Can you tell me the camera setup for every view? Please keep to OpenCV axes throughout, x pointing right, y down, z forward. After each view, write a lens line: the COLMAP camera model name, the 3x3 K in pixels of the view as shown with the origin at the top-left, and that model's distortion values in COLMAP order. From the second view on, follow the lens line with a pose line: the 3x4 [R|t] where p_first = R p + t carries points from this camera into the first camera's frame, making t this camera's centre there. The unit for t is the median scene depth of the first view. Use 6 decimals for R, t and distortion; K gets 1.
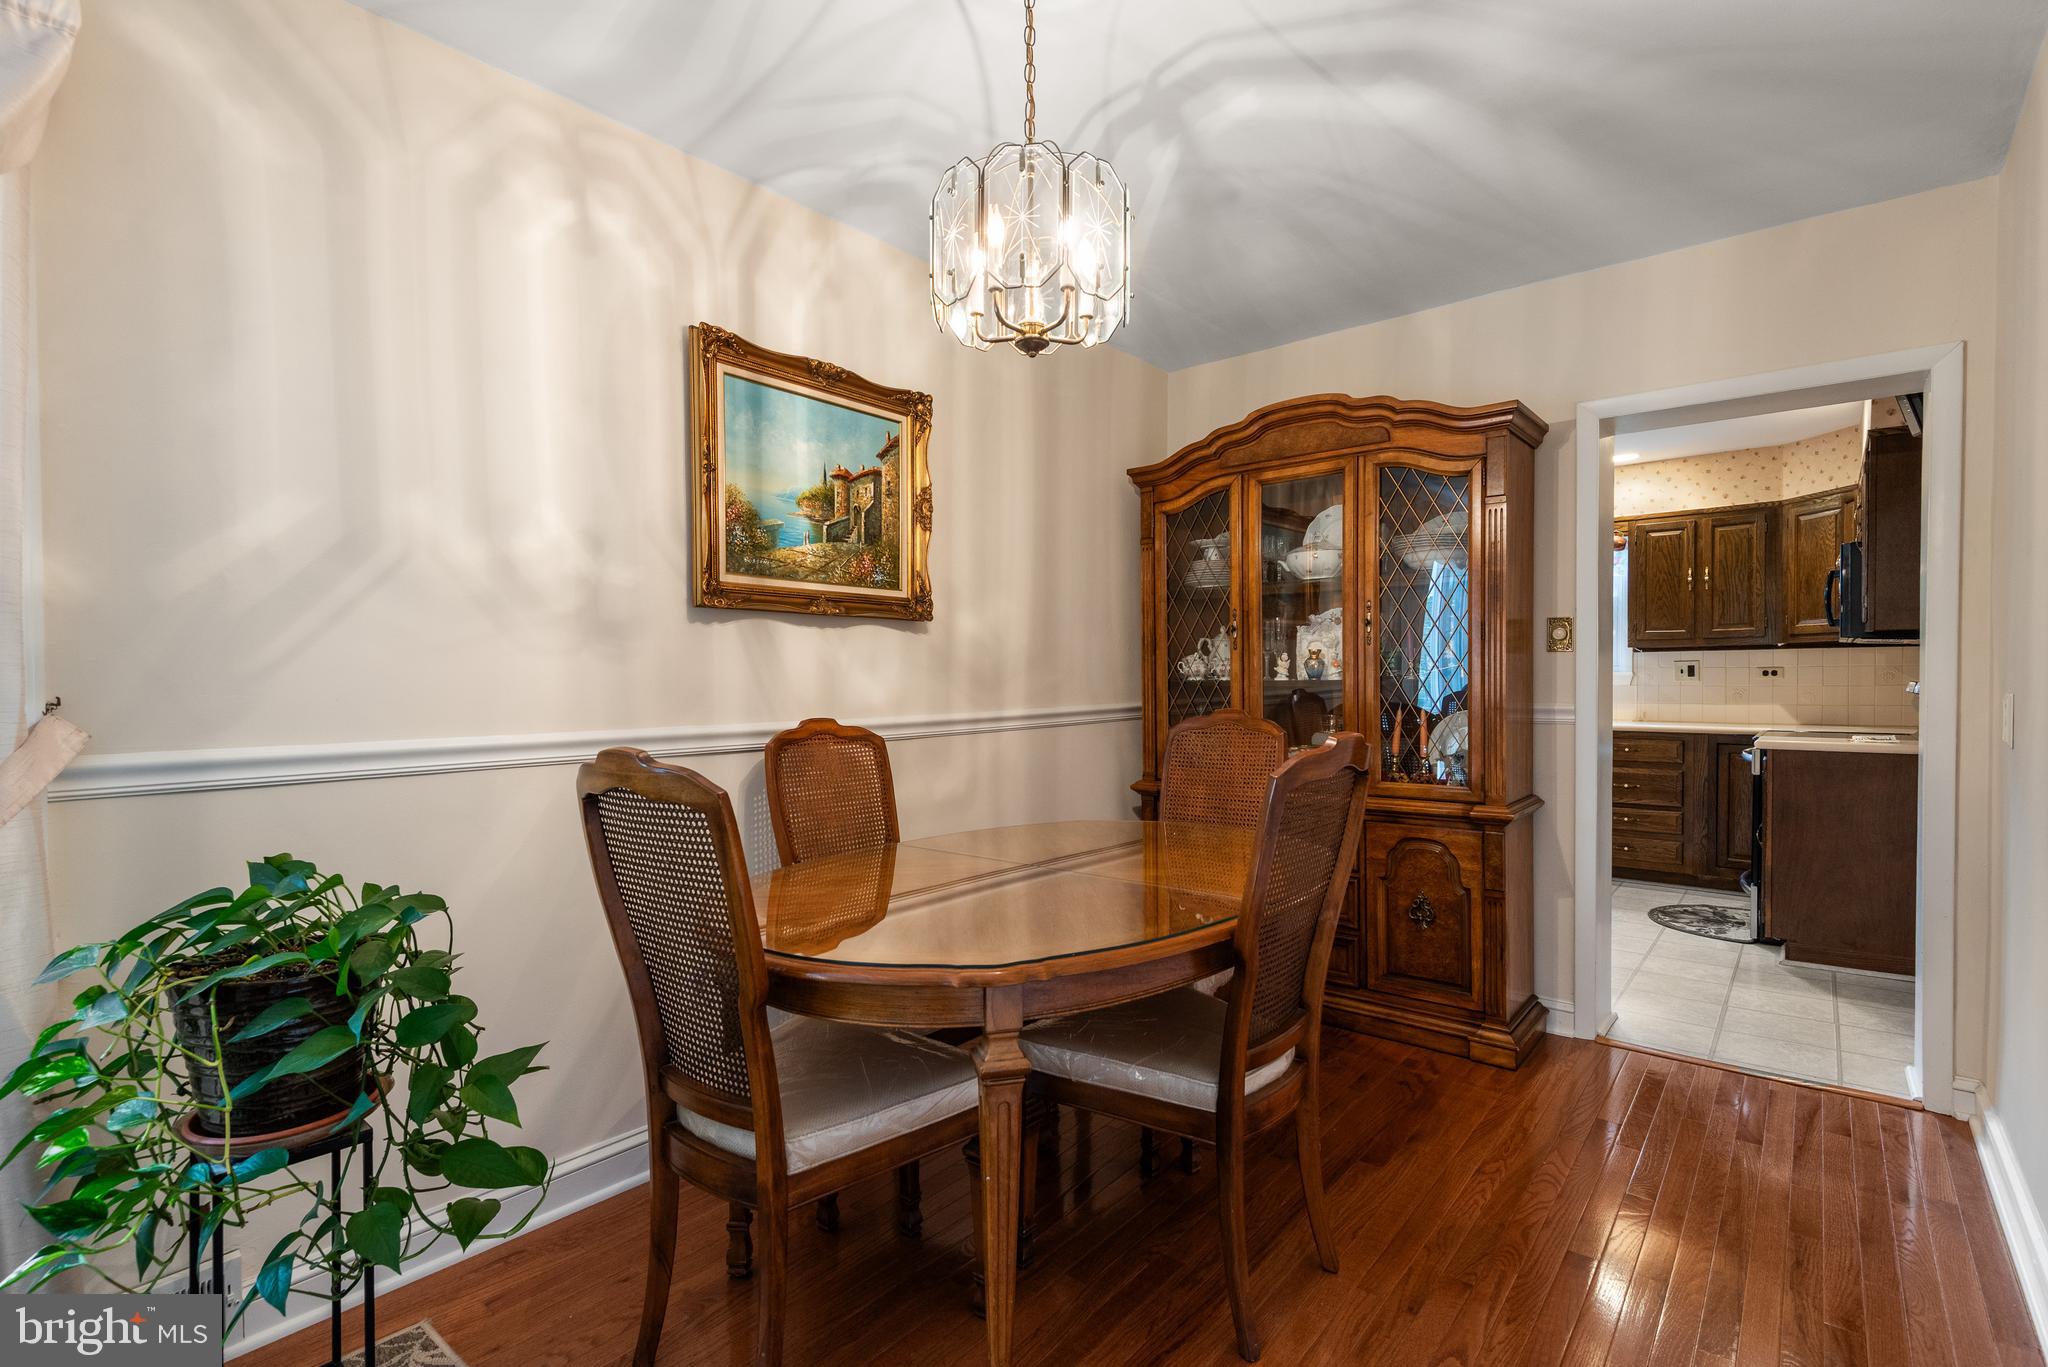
lens RADIAL K [[957.7, 0, 1020.3], [0, 957.7, 695.9], [0, 0, 1]] dist [0.000842, 0.000000]
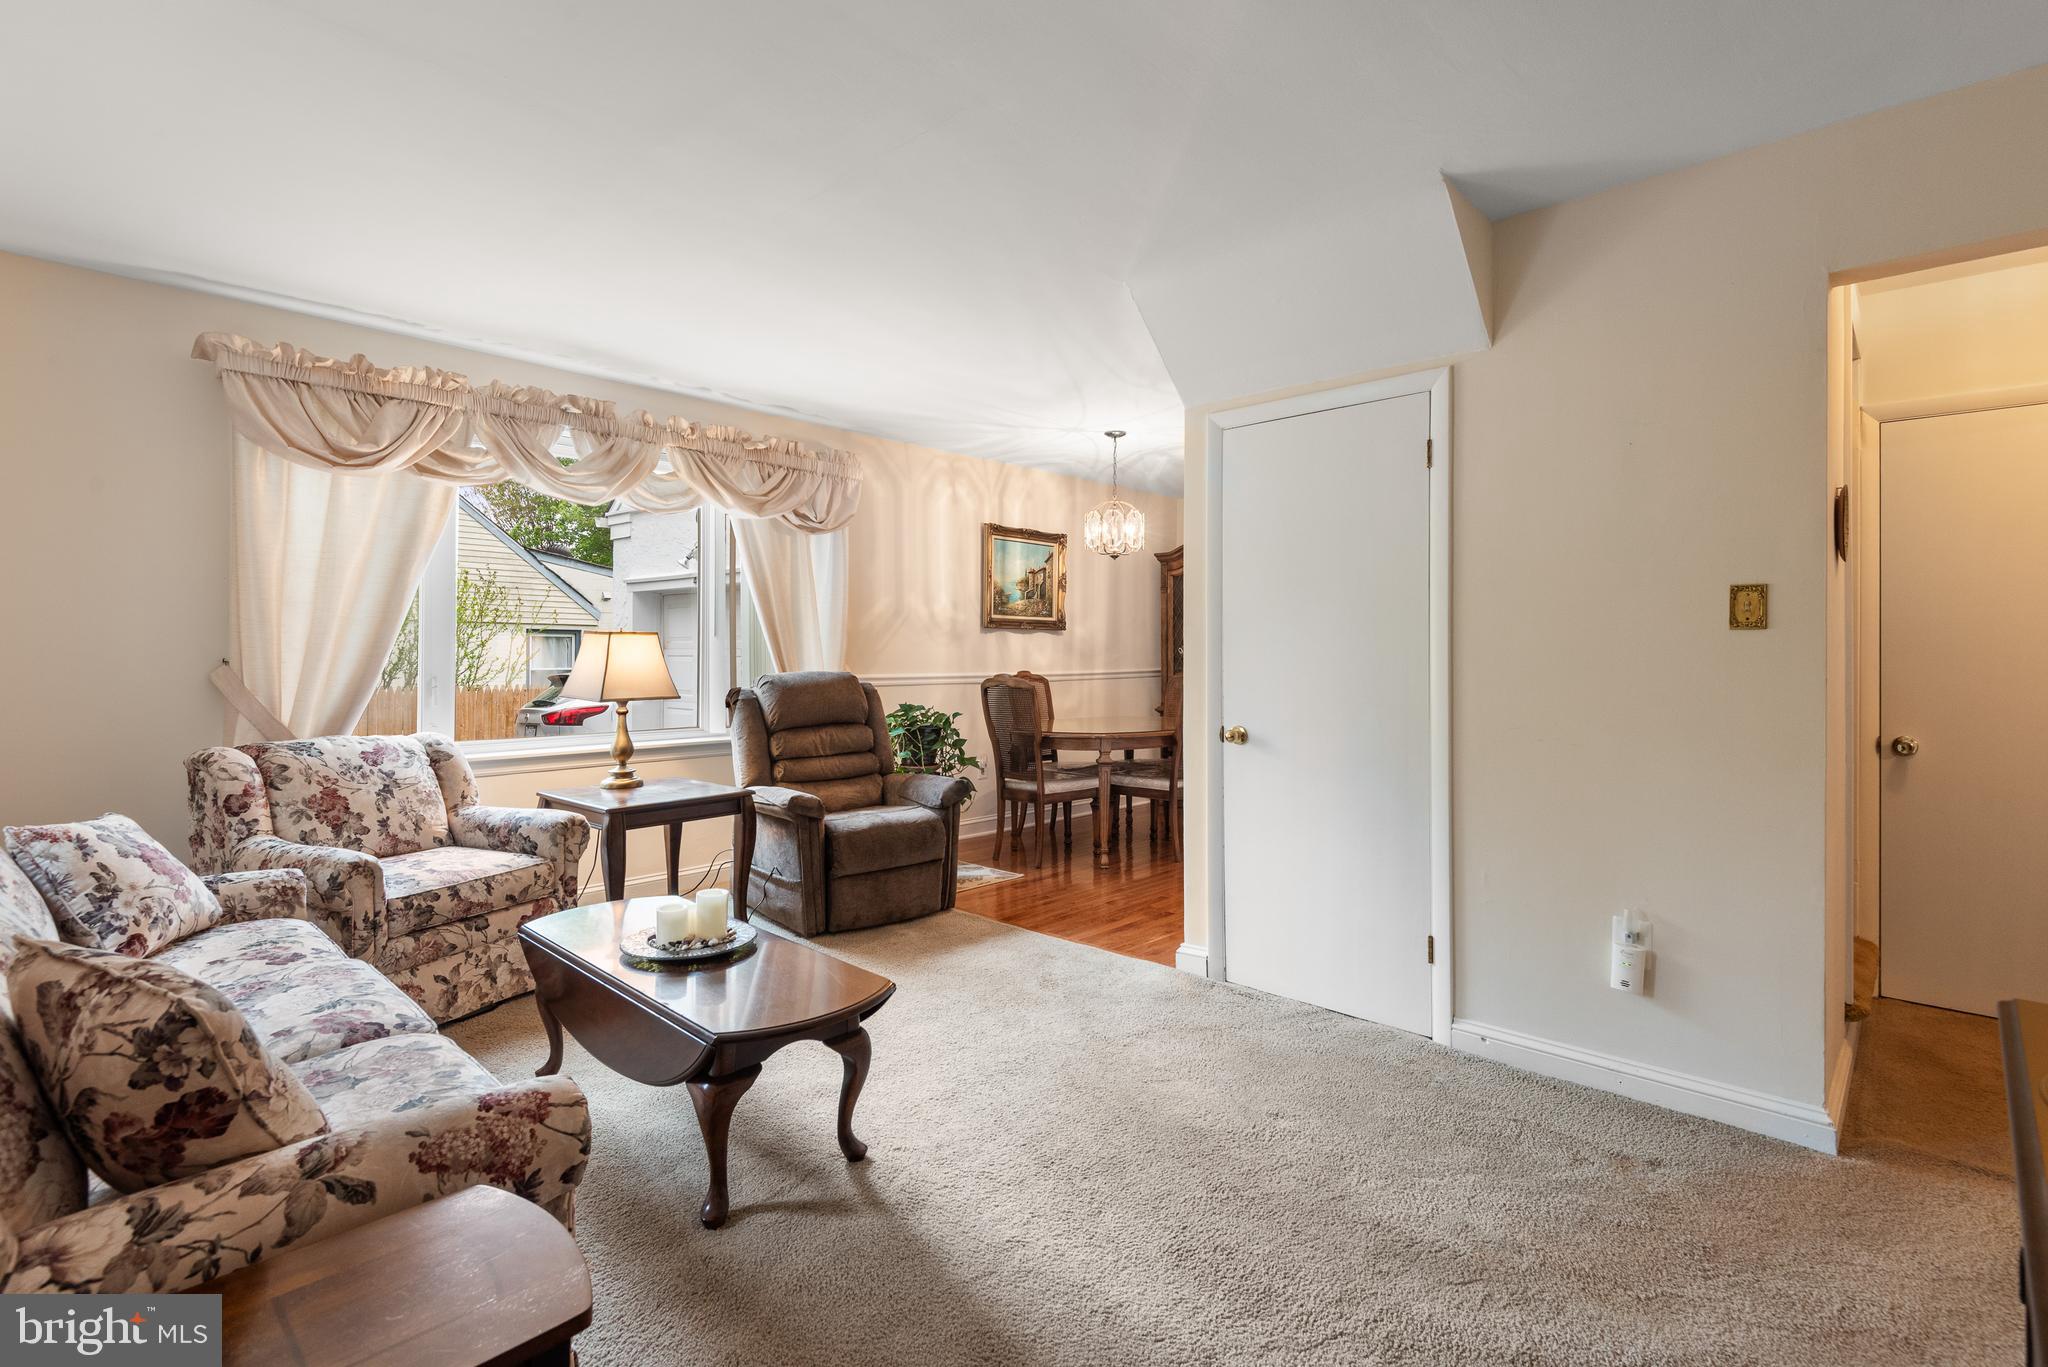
lens RADIAL K [[964.1, 0, 1016.7], [0, 964.1, 601.6], [0, 0, 1]] dist [0.025832, -0.021082]
pose [[0.998185, 0.009331, -0.059488, -0.081309], [-0.013459, 0.997500, -0.069378, 0.017756], [0.058692, 0.070053, 0.995815, -1.505634]]
